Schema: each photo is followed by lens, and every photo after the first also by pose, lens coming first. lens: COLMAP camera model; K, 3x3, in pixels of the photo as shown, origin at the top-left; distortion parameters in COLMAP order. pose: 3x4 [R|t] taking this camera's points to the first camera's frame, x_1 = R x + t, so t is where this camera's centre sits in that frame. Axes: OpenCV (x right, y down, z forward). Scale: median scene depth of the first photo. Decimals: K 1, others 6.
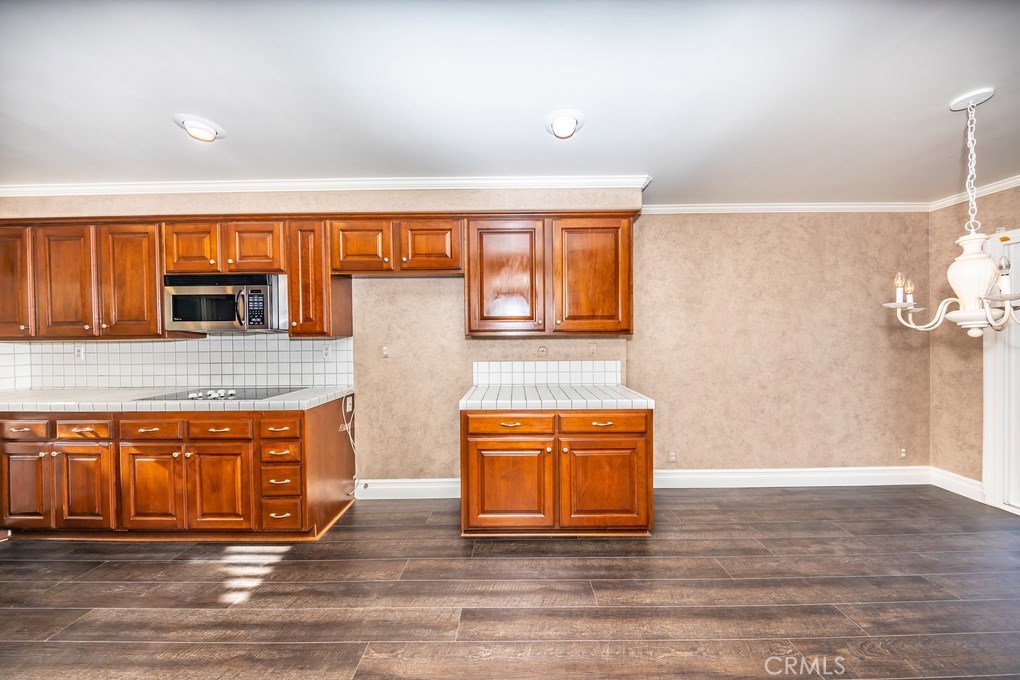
lens RADIAL K [[323.2, 0, 514.2], [0, 323.2, 340.2], [0, 0, 1]] dist [-0.006683, -0.000117]
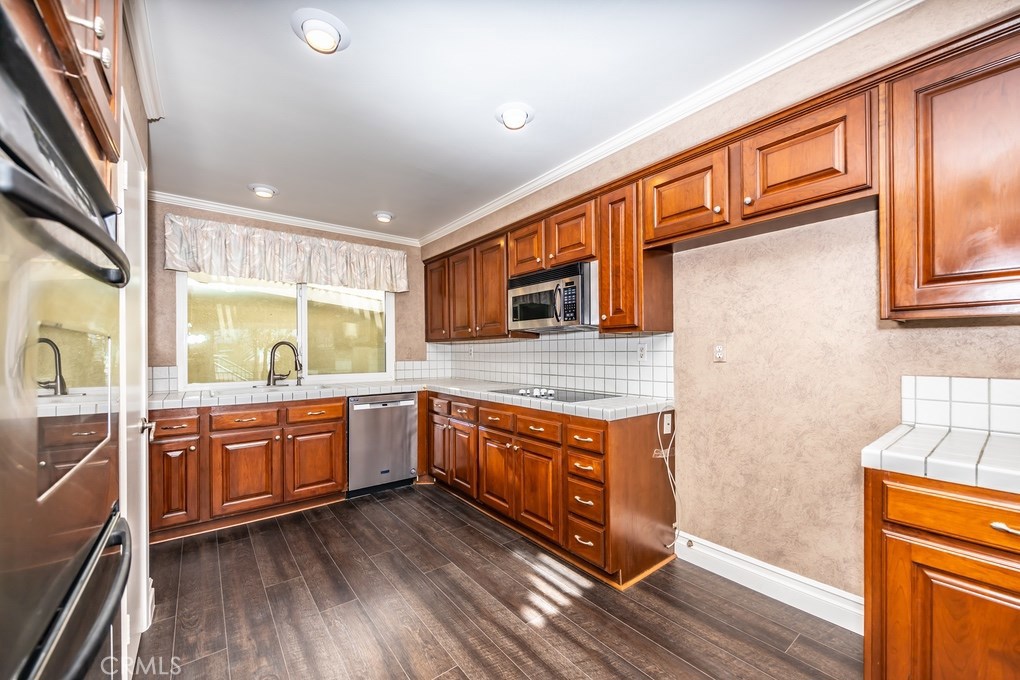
lens RADIAL K [[396.7, 0, 511.1], [0, 396.7, 349.5], [0, 0, 1]] dist [0.014535, -0.008069]
pose [[0.617792, 0.004299, -0.786330, -0.019419], [-0.009921, 0.999948, -0.002328, 0.039154], [0.786279, 0.009240, 0.617802, 0.175766]]
